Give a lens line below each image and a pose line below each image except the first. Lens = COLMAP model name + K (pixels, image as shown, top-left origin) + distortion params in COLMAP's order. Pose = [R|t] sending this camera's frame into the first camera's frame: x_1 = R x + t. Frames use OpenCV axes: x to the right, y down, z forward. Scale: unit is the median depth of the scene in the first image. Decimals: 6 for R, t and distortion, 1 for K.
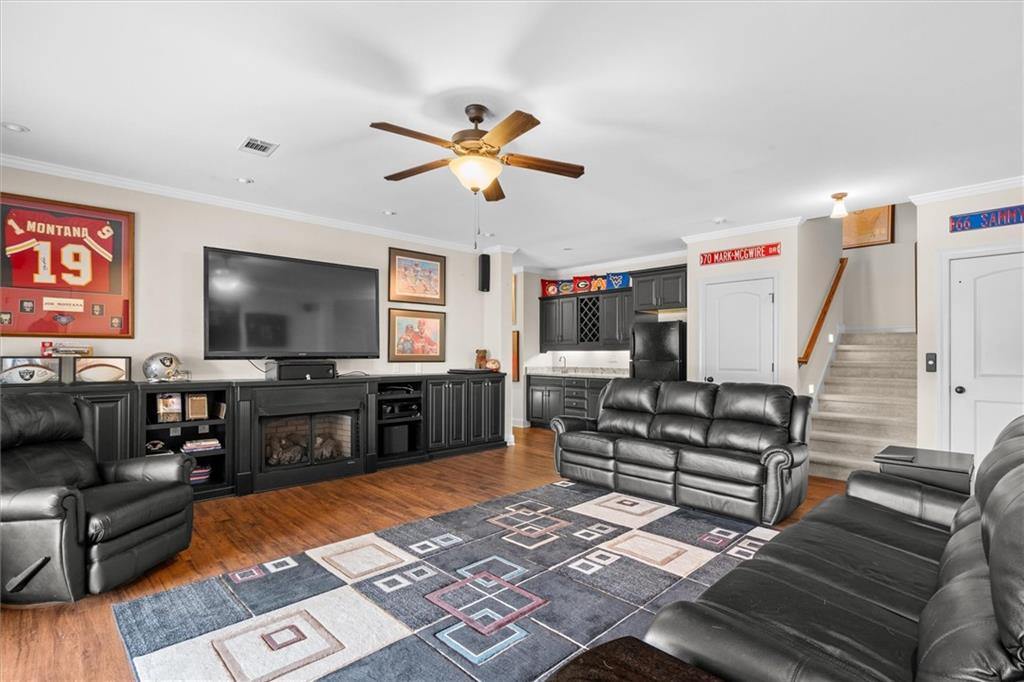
lens RADIAL K [[506.7, 0, 513.2], [0, 506.7, 349.5], [0, 0, 1]] dist [0.029344, 0.000084]
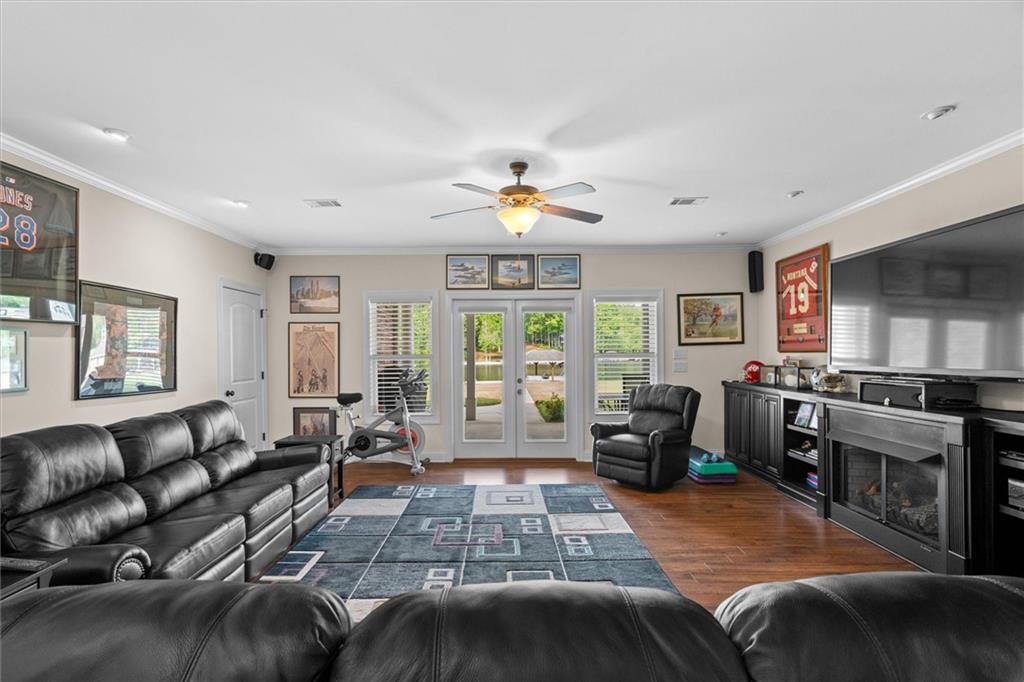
lens RADIAL K [[466.9, 0, 510.2], [0, 466.9, 338.6], [0, 0, 1]] dist [-0.003332, -0.000212]
pose [[-0.683097, -0.025293, -0.729890, 0.701781], [0.002570, 0.999311, -0.037034, -0.020492], [0.730323, -0.027174, -0.682561, 1.644076]]
